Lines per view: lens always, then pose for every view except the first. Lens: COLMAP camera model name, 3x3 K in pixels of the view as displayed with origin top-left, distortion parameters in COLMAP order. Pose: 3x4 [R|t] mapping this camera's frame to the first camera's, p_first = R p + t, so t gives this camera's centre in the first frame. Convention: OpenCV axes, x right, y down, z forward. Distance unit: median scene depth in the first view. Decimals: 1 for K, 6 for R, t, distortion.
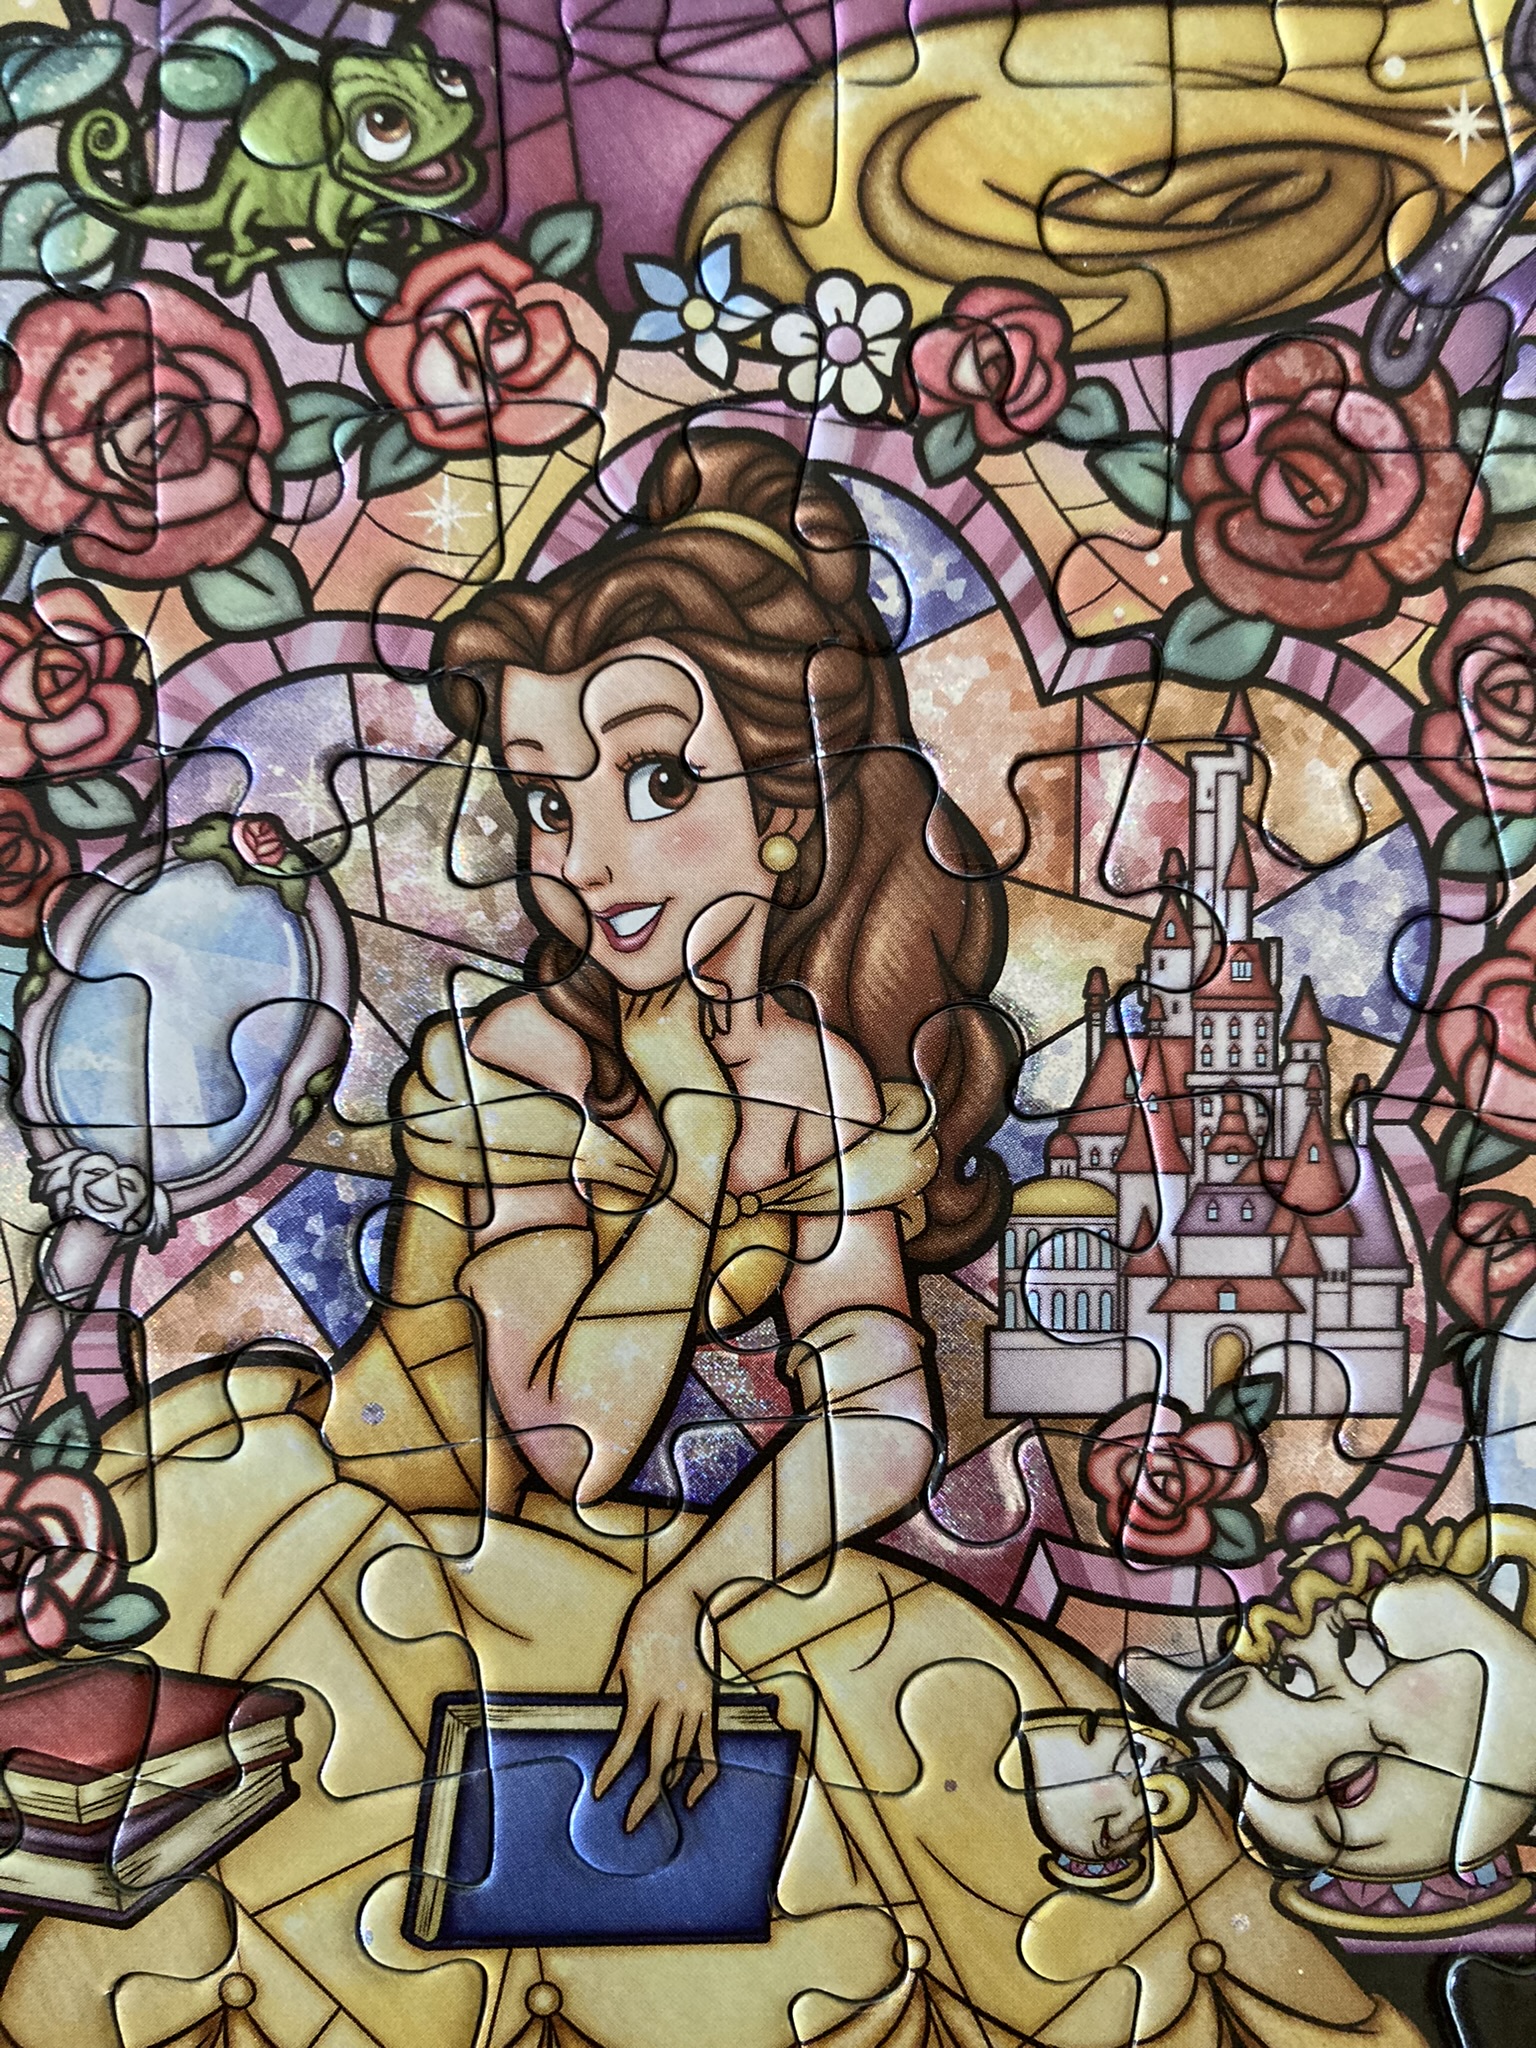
lens RADIAL K [[1677.5, 0, 775.4], [0, 1677.5, 1019.5], [0, 0, 1]] dist [-0.055444, 0.027210]
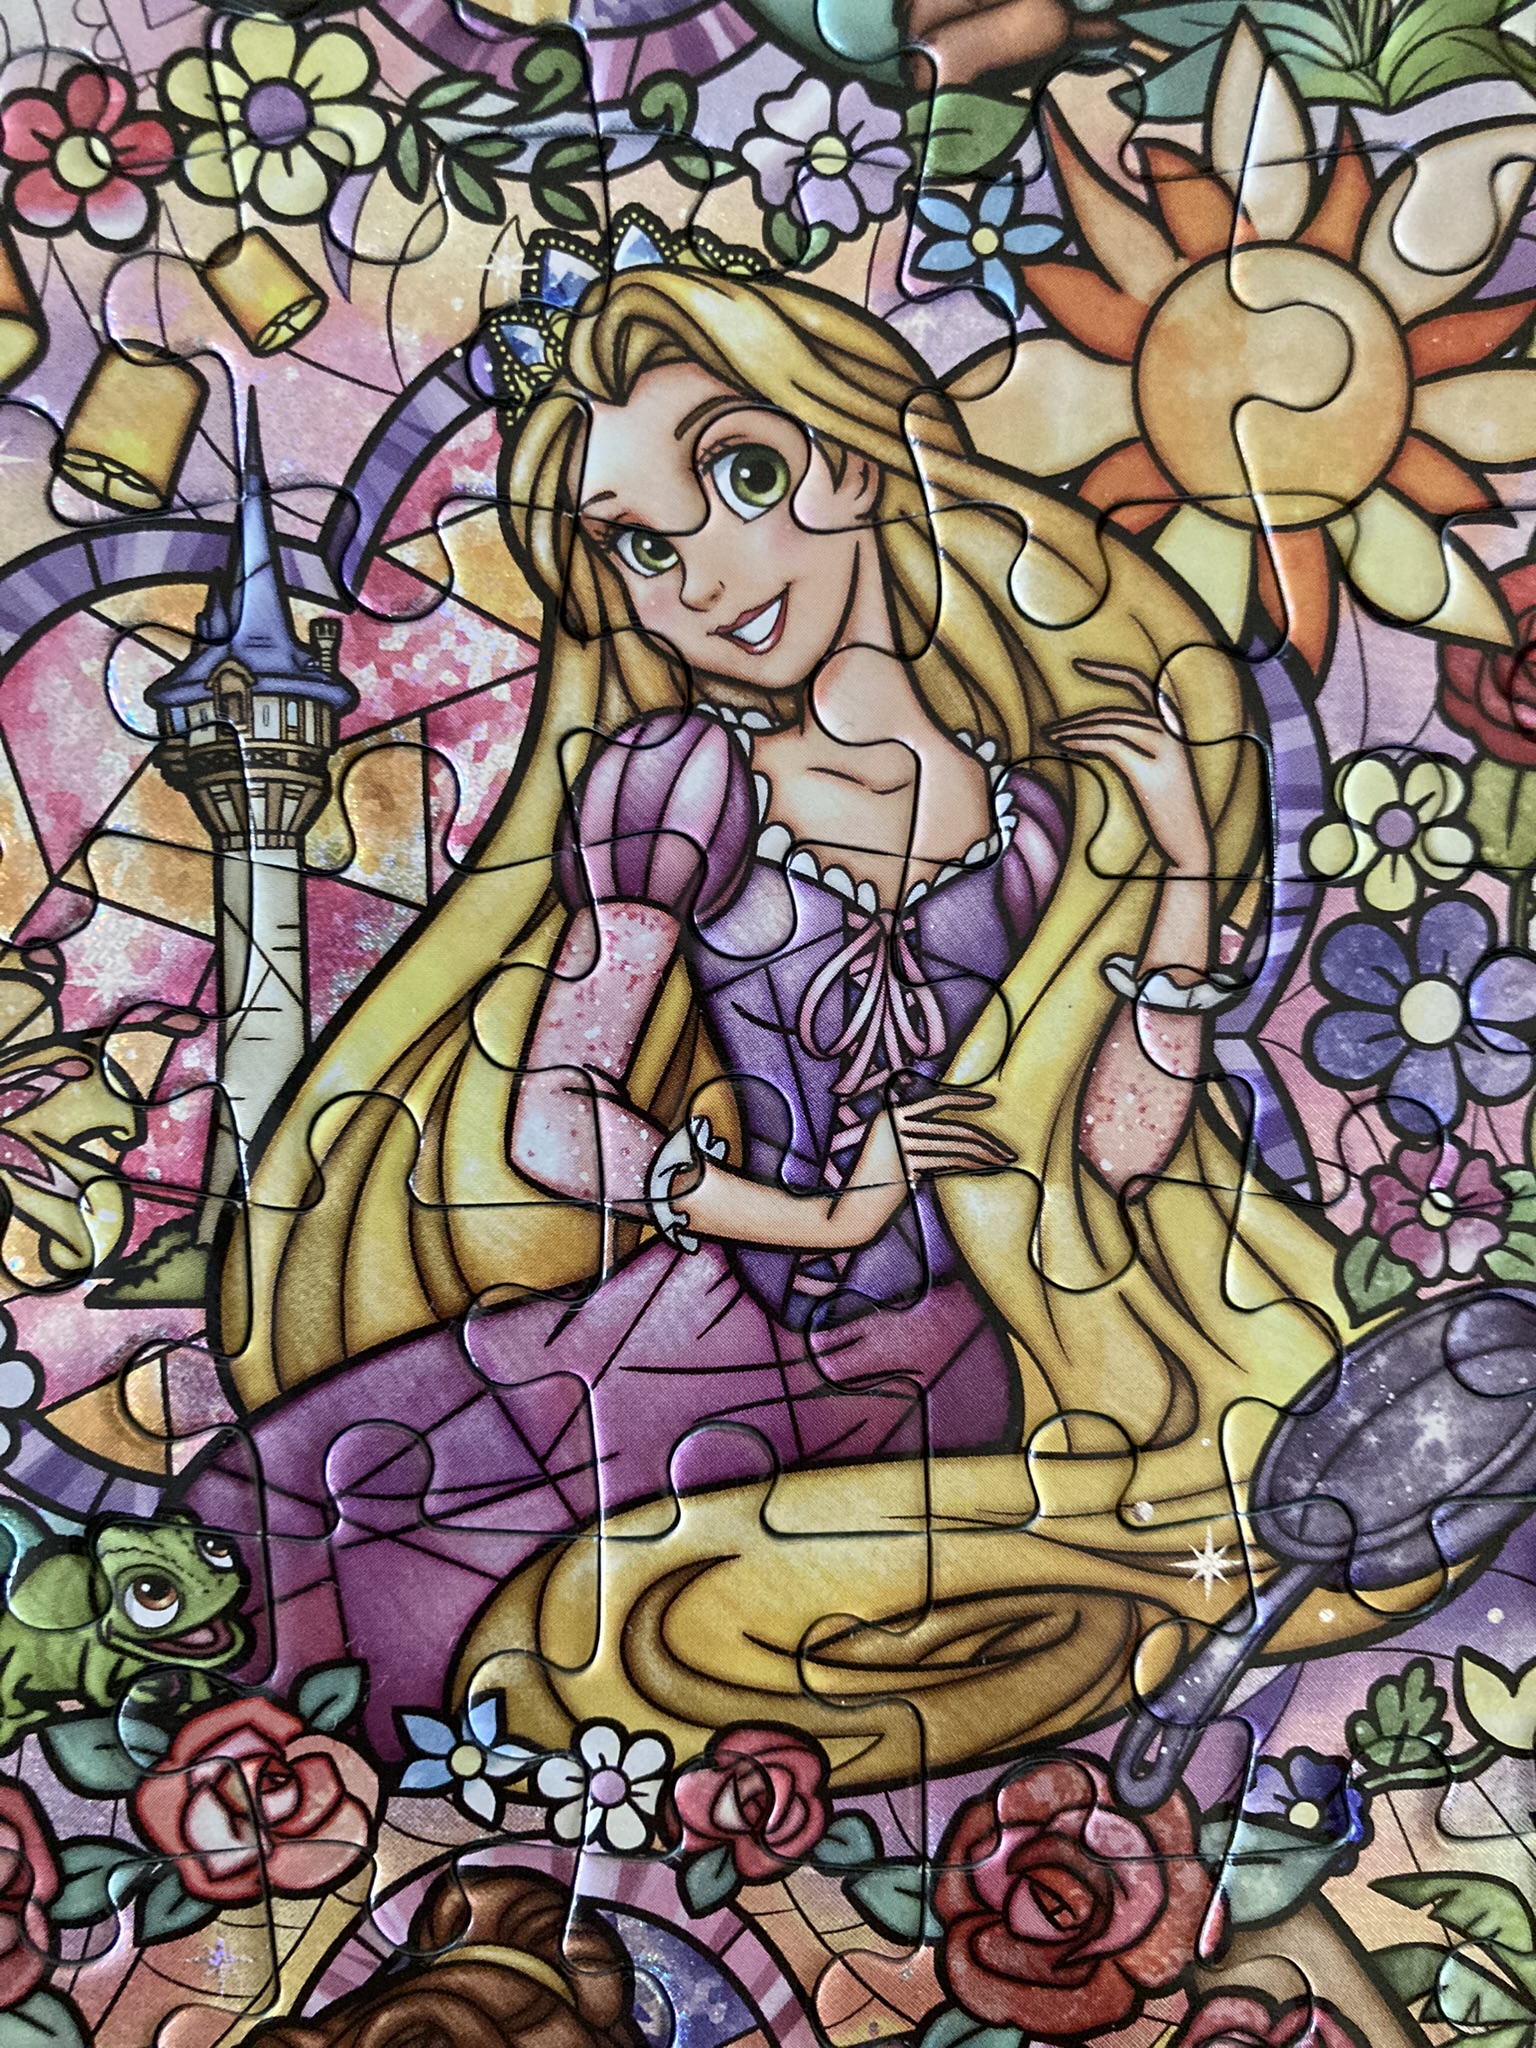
lens RADIAL K [[1677.5, 0, 761.4], [0, 1677.5, 1015.6], [0, 0, 1]] dist [-0.055444, 0.027210]
pose [[0.998986, -0.001409, 0.044997, 0.090663], [0.001941, 0.999929, -0.011767, -0.872793], [-0.044977, 0.011842, 0.998918, -0.035904]]
